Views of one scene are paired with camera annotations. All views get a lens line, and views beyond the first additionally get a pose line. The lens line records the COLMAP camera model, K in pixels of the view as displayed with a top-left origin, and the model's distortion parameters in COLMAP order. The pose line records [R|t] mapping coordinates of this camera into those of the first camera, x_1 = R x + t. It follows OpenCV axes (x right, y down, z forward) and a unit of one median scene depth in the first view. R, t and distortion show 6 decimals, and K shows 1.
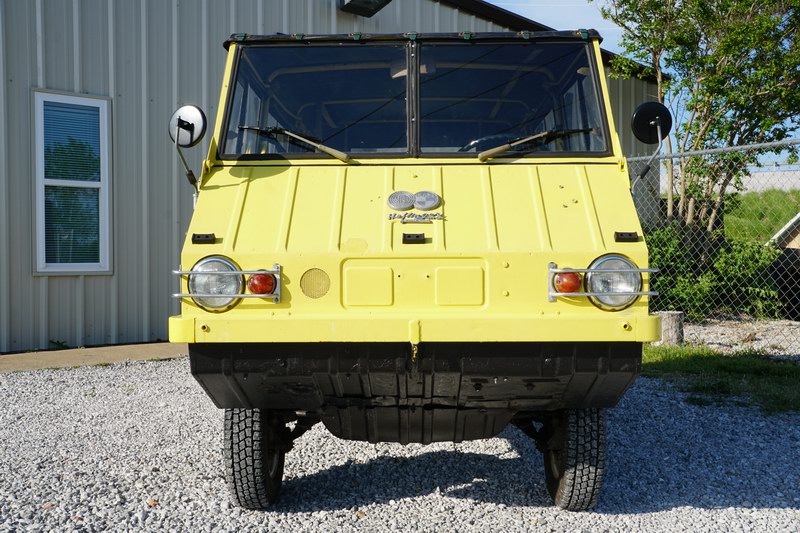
lens RADIAL K [[854.0, 0, 400.0], [0, 854.0, 266.5], [0, 0, 1]] dist [-0.002512, 0.005726]
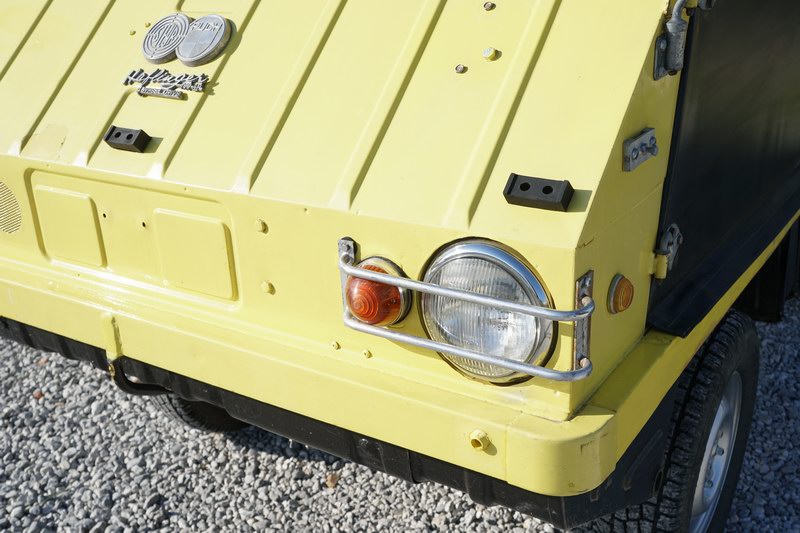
lens RADIAL K [[900.3, 0, 400.0], [0, 900.3, 266.5], [0, 0, 1]] dist [0.005977, 0.017808]
pose [[0.837954, 0.166924, -0.519585, 0.416495], [0.036087, 0.933043, 0.357951, -0.140806], [0.544546, -0.318697, 0.775824, 0.679182]]
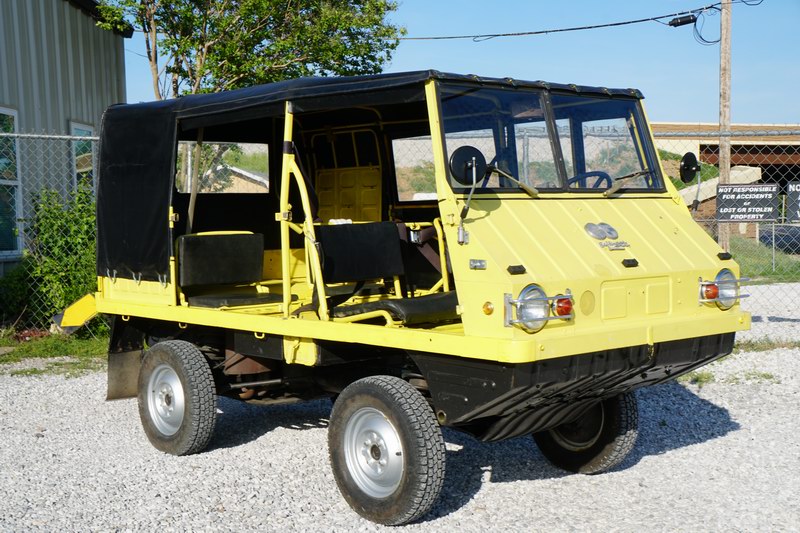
lens RADIAL K [[1077.0, 0, 400.0], [0, 1077.0, 266.5], [0, 0, 1]] dist [0.023945, 0.756655]
pose [[0.738245, -0.038856, 0.673413, -1.321863], [0.024226, 0.999223, 0.031097, -0.086155], [-0.674098, -0.006643, 0.738612, 0.050268]]
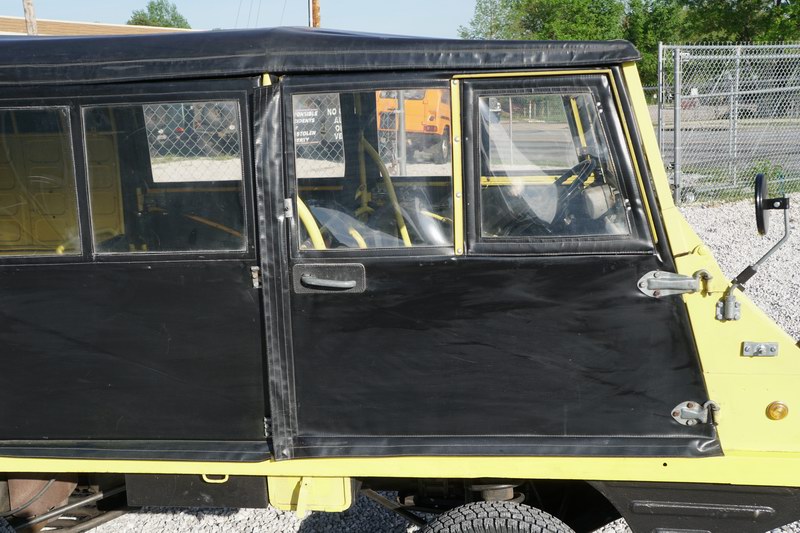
lens RADIAL K [[860.6, 0, 411.5], [0, 860.6, 271.8], [0, 0, 1]] dist [-0.019125, 0.385467]
pose [[0.088970, -0.216970, 0.972115, -1.032083], [0.049460, 0.975744, 0.213253, -0.292337], [-0.994806, 0.029107, 0.097543, 1.297756]]
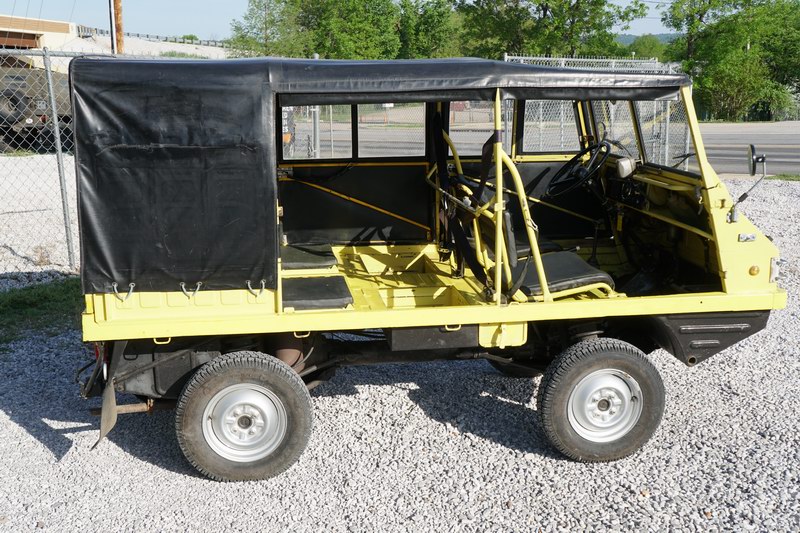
lens RADIAL K [[922.5, 0, 402.2], [0, 922.5, 271.6], [0, 0, 1]] dist [-0.002224, 0.241437]
pose [[-0.159392, -0.204018, 0.965904, -1.718411], [0.025568, 0.977231, 0.210630, -0.335749], [-0.986884, 0.058269, -0.150546, 1.895414]]
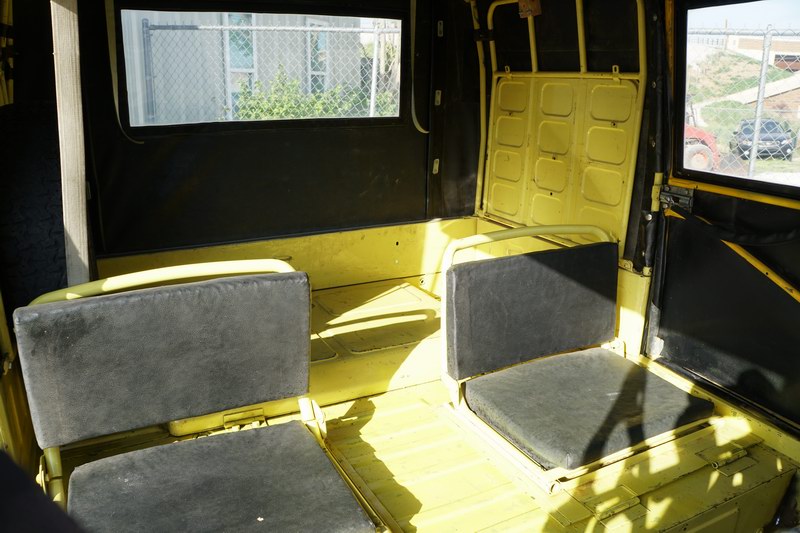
lens RADIAL K [[632.2, 0, 400.0], [0, 632.2, 266.5], [0, 0, 1]] dist [-0.133070, -0.000581]
pose [[0.884947, -0.117164, 0.450712, -0.178981], [-0.006679, 0.964541, 0.263847, -0.215990], [-0.465644, -0.236501, 0.852785, 1.463068]]
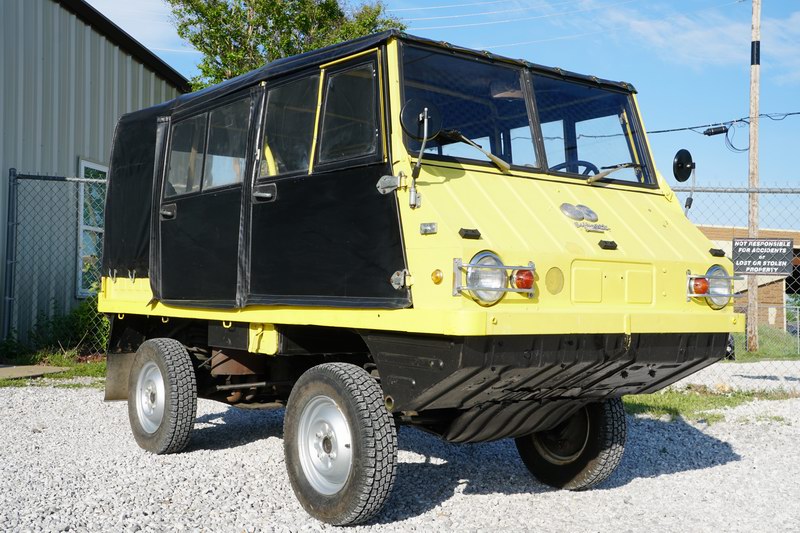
lens RADIAL K [[922.5, 0, 402.2], [0, 922.5, 271.6], [0, 0, 1]] dist [-0.002224, 0.241437]
pose [[0.786629, 0.038214, 0.616242, -0.974171], [-0.011417, 0.998812, -0.047363, 0.065929], [-0.617320, 0.030221, 0.786131, 0.196628]]
